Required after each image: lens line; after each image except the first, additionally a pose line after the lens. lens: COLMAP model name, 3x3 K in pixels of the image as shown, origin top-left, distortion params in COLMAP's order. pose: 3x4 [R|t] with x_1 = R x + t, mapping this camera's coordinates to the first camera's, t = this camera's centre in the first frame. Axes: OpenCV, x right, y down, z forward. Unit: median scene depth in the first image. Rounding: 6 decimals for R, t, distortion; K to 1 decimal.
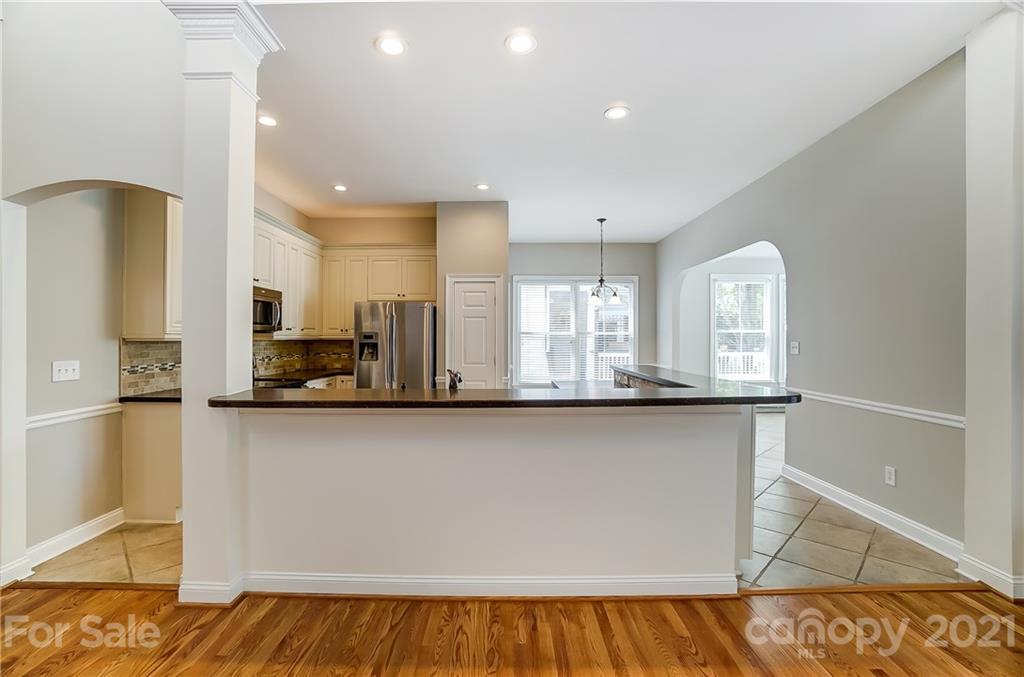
lens RADIAL K [[453.3, 0, 506.9], [0, 453.3, 338.3], [0, 0, 1]] dist [-0.066603, 0.022319]
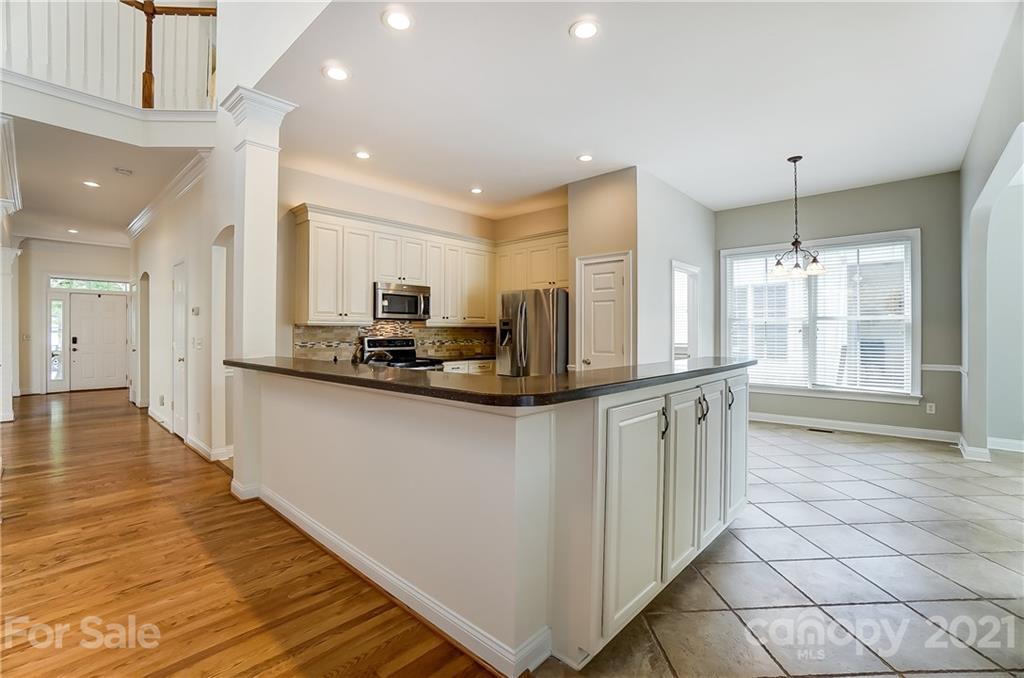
lens RADIAL K [[450.4, 0, 507.2], [0, 450.4, 335.0], [0, 0, 1]] dist [-0.065145, 0.022221]
pose [[0.735149, 0.004115, -0.677893, 0.447130], [-0.000136, 0.999982, 0.005923, 0.018121], [0.677905, -0.004262, 0.735137, 0.228266]]
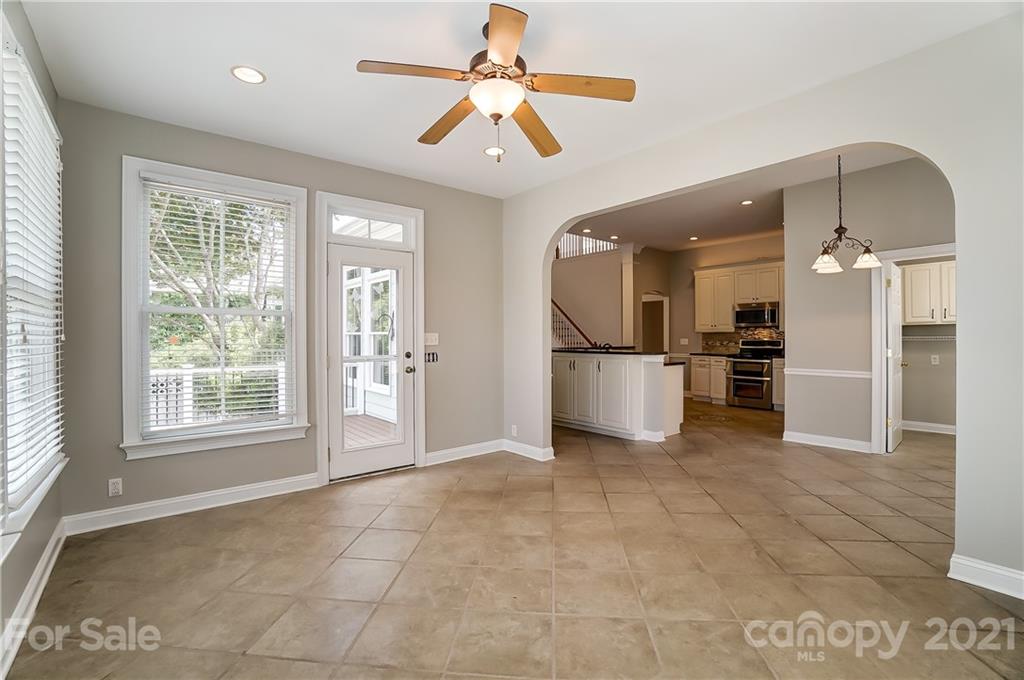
lens RADIAL K [[453.3, 0, 506.9], [0, 453.3, 339.8], [0, 0, 1]] dist [-0.066603, 0.022319]
pose [[-0.769629, 0.008736, -0.638432, 1.199581], [0.006053, 0.999961, 0.006387, 0.016893], [0.638463, 0.001051, -0.769652, 1.511432]]
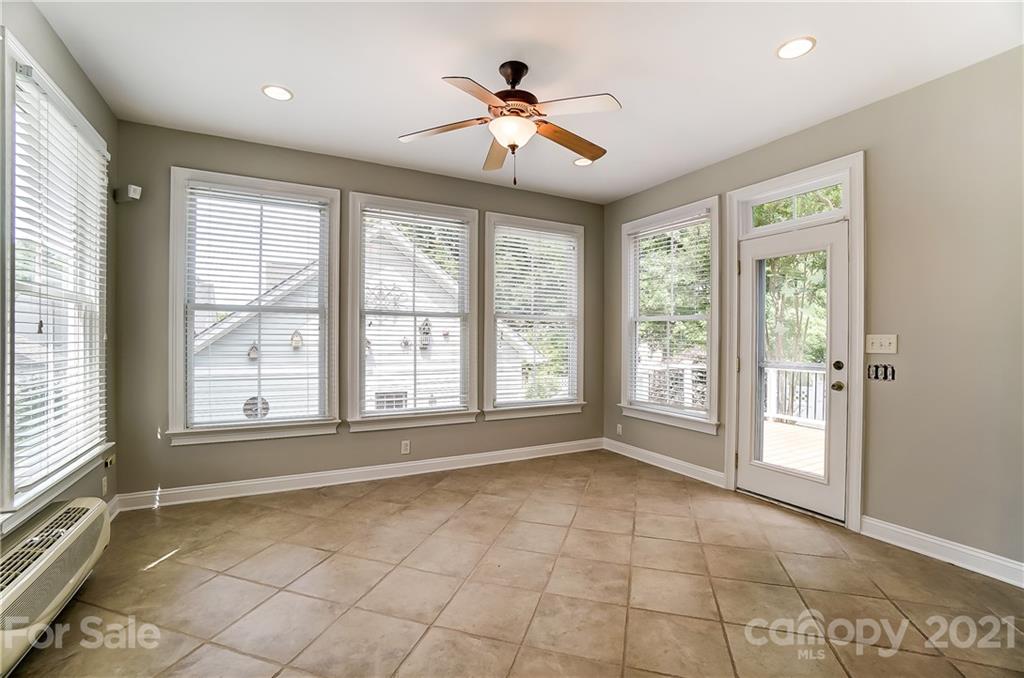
lens RADIAL K [[450.4, 0, 507.2], [0, 450.4, 335.0], [0, 0, 1]] dist [-0.065145, 0.022221]
pose [[-0.477294, 0.000263, 0.878744, 0.488707], [-0.009735, 0.999937, -0.005587, 0.016425], [-0.878690, -0.011221, -0.477261, 1.412886]]
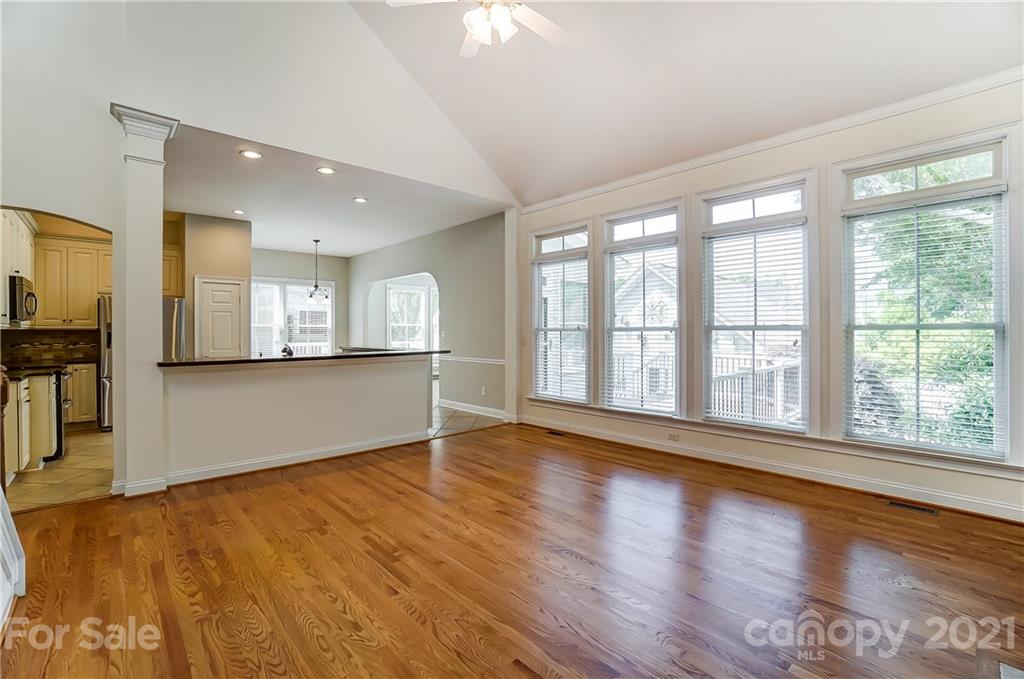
lens RADIAL K [[450.4, 0, 507.2], [0, 450.4, 335.5], [0, 0, 1]] dist [-0.065145, 0.022221]
pose [[0.736374, -0.006571, 0.676542, -0.346018], [0.000599, 0.999959, 0.009061, 0.008761], [-0.676574, -0.006267, 0.736348, -0.459745]]
